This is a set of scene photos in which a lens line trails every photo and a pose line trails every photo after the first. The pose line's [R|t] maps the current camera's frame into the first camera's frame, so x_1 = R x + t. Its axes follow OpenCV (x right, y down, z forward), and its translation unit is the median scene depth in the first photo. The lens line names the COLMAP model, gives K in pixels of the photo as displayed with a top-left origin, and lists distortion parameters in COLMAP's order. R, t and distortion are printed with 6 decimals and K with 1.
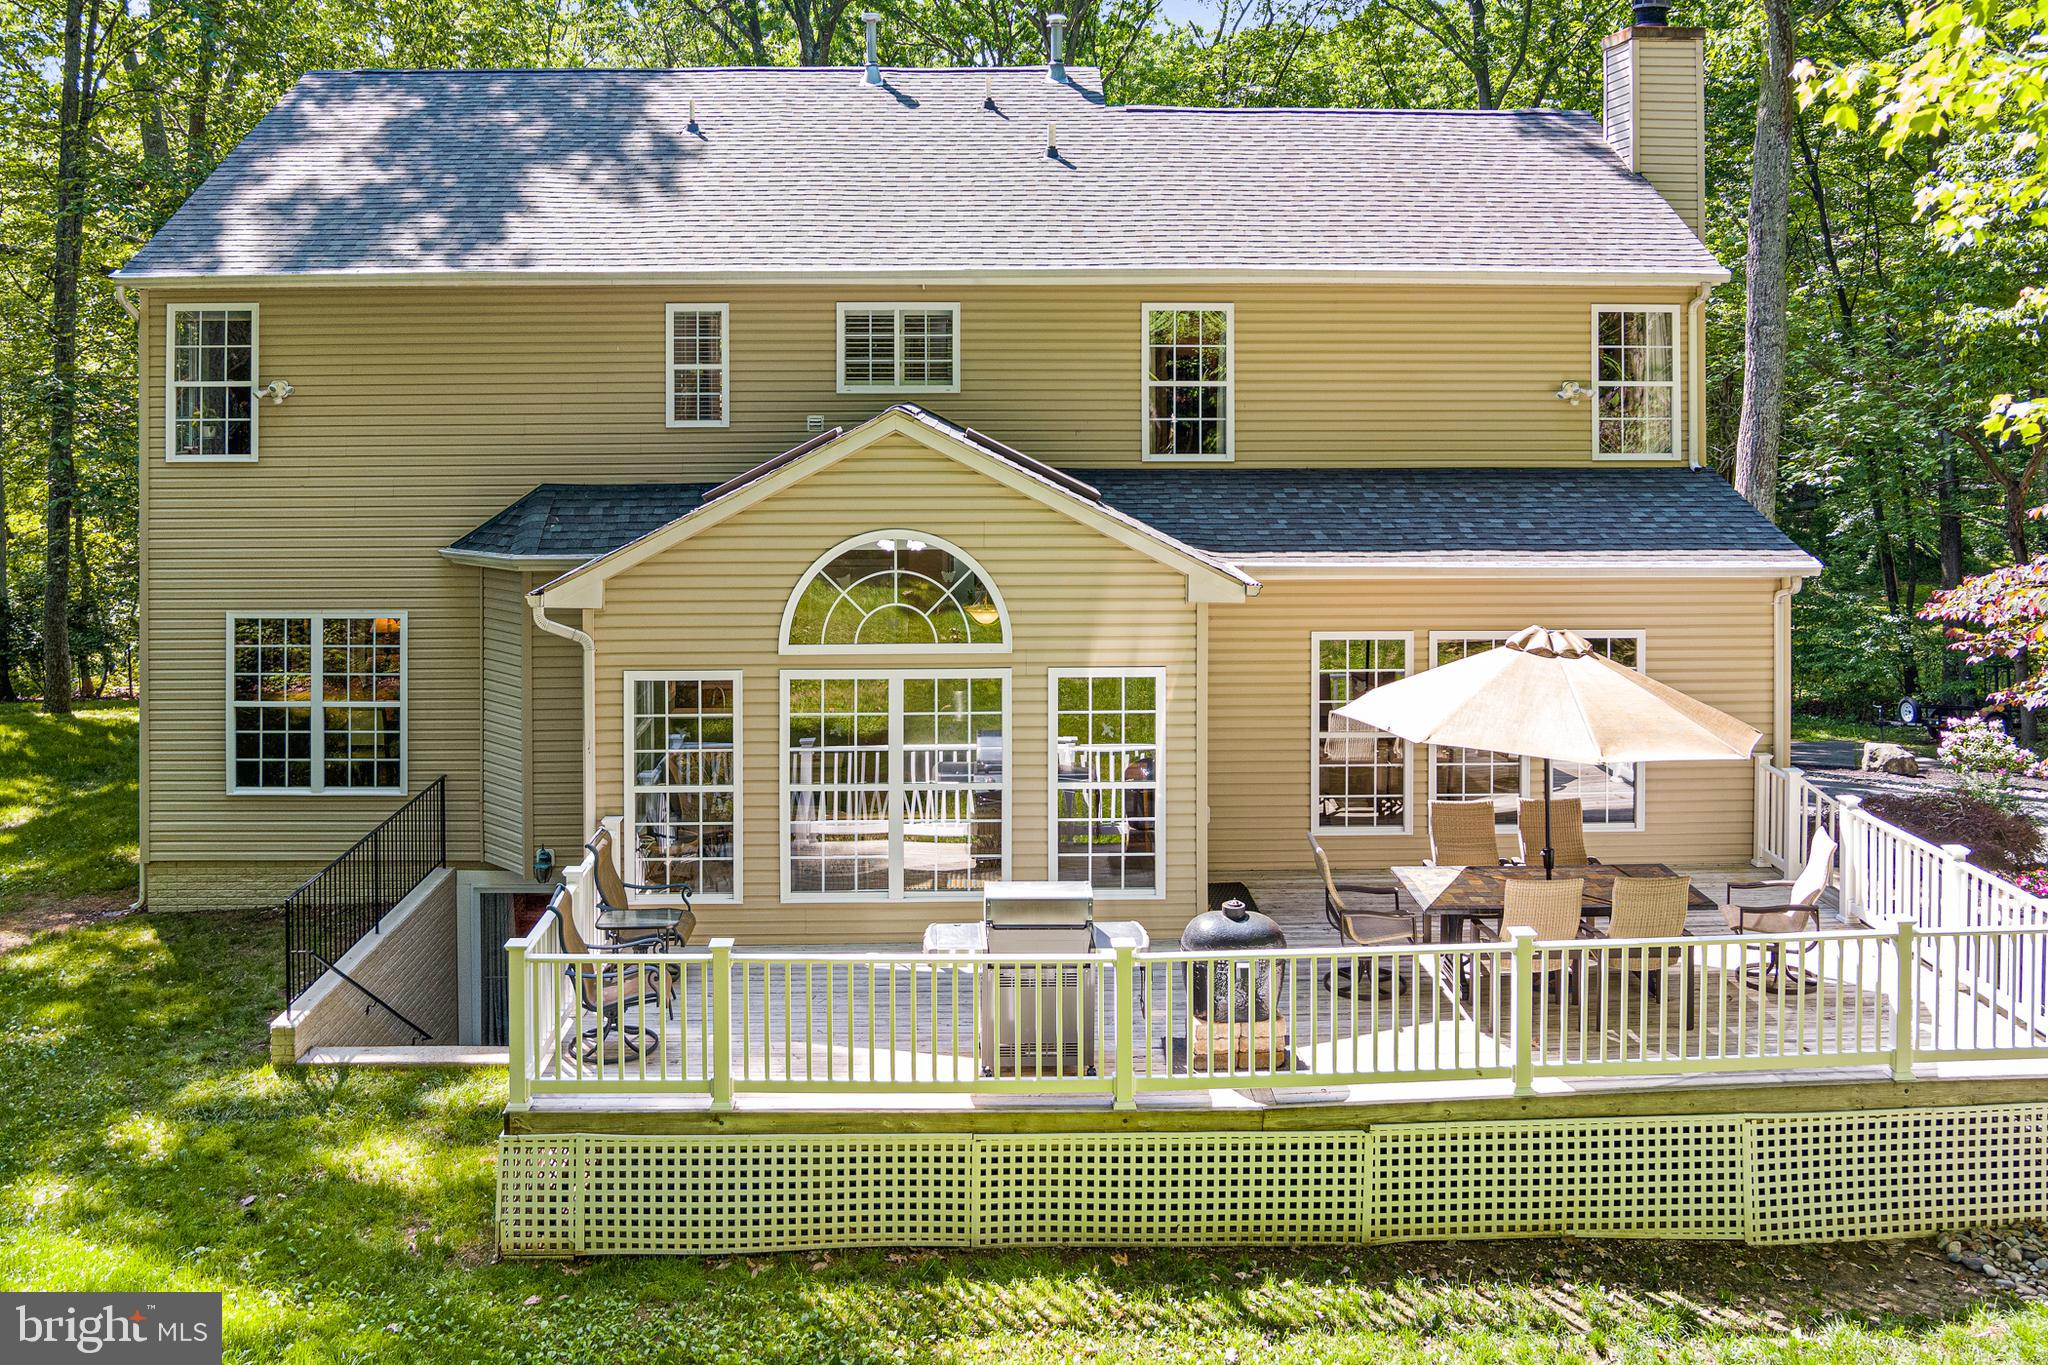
lens RADIAL K [[1654.0, 0, 1024.0], [0, 1654.0, 682.5], [0, 0, 1]] dist [-0.075327, -0.002016]
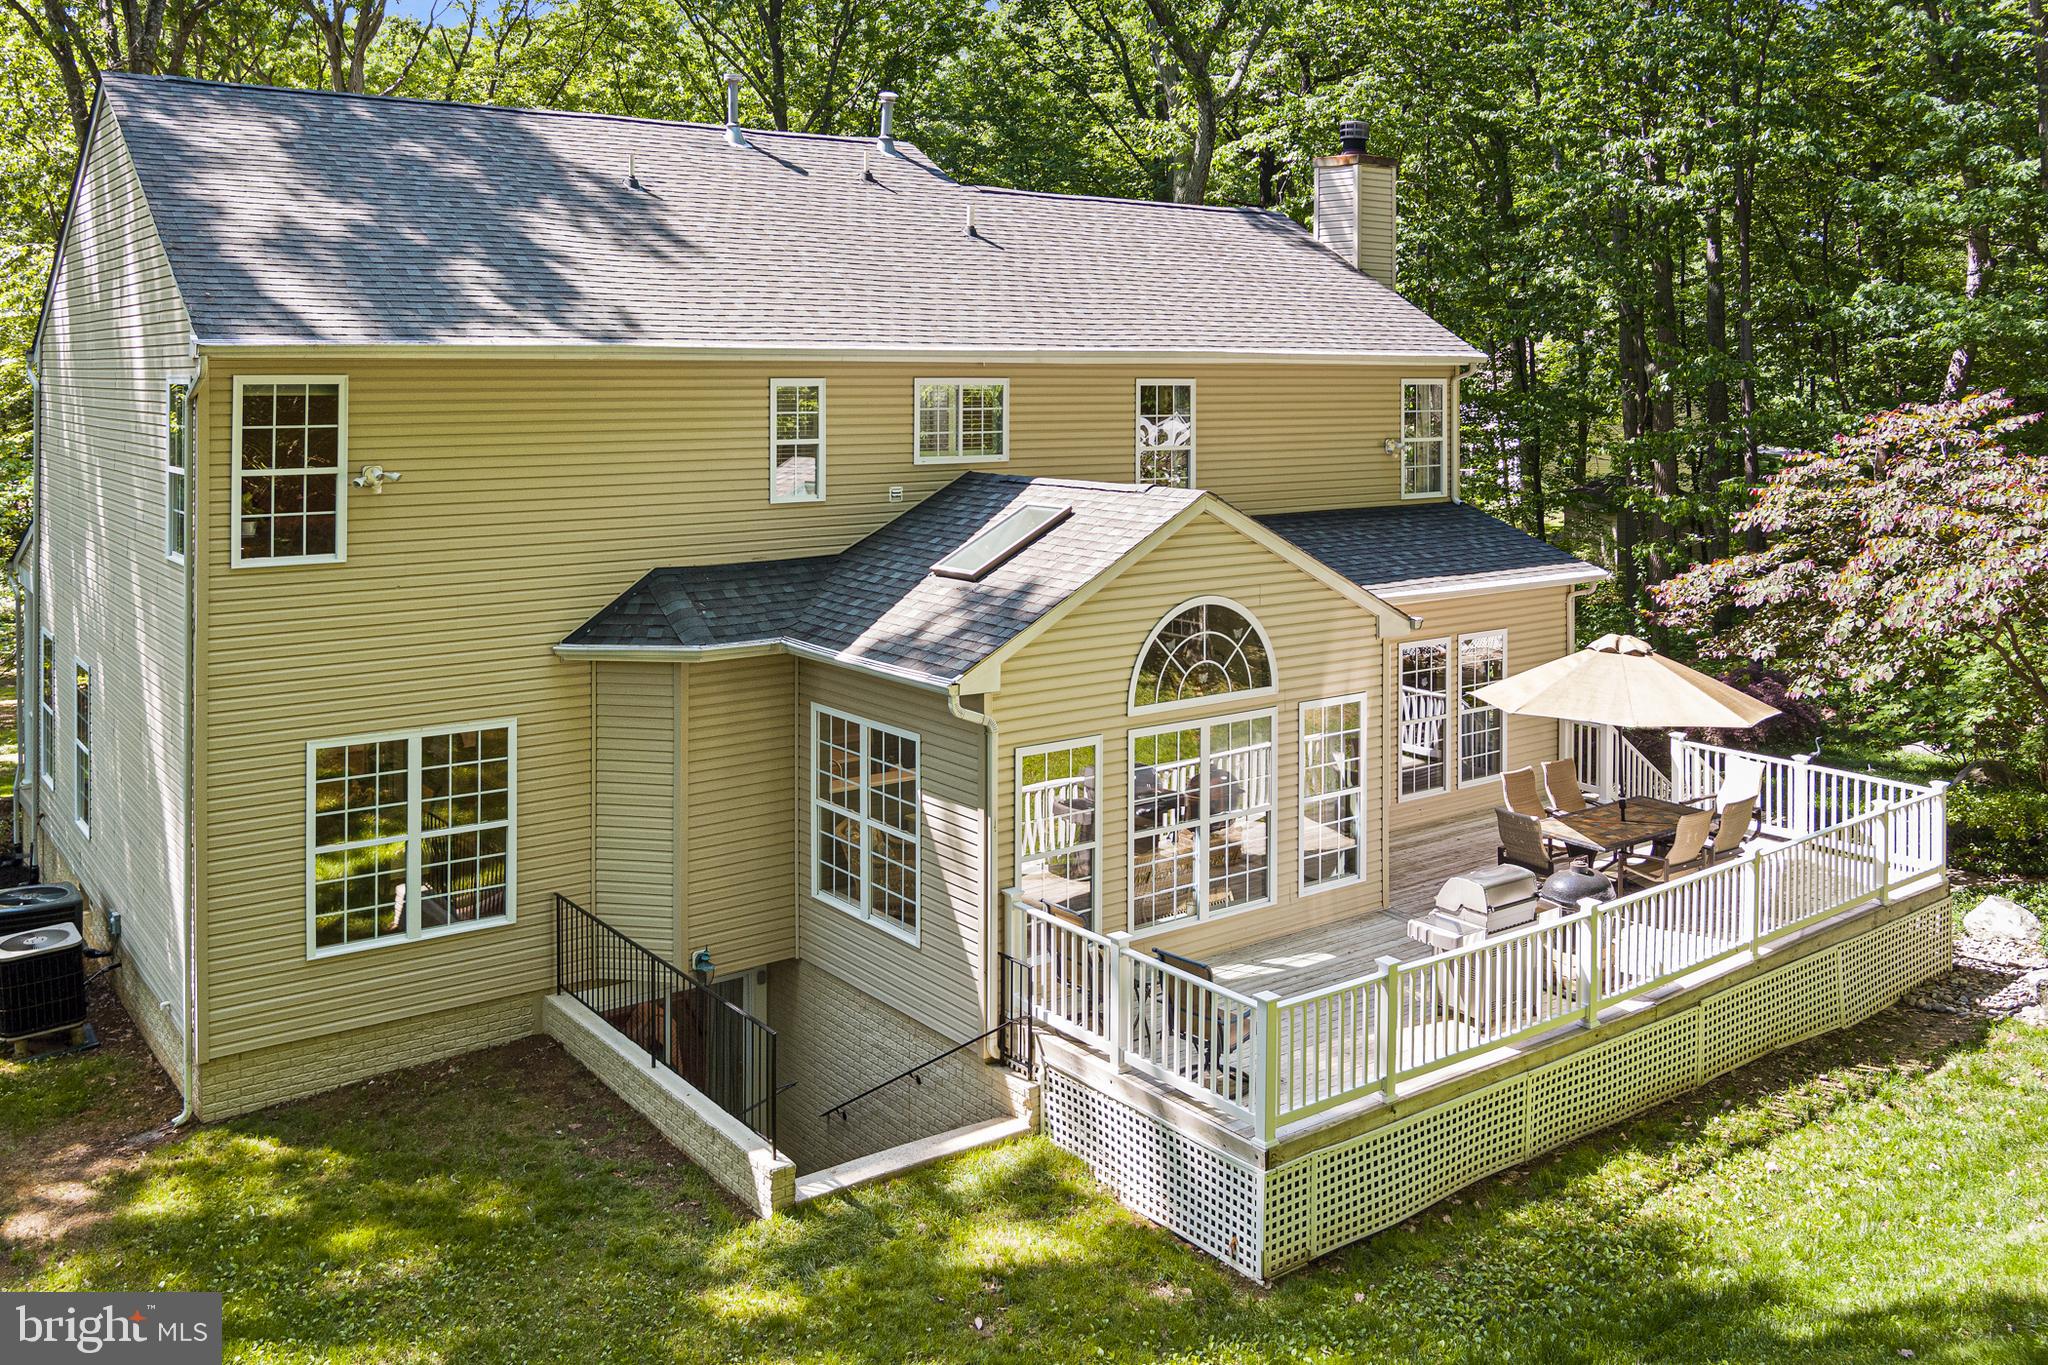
lens RADIAL K [[1654.0, 0, 1024.0], [0, 1654.0, 682.5], [0, 0, 1]] dist [-0.075327, -0.002016]
pose [[0.828530, -0.098754, 0.551168, -0.668336], [0.098580, 0.994676, 0.030030, -0.065487], [-0.551199, 0.029454, 0.833854, 0.100245]]
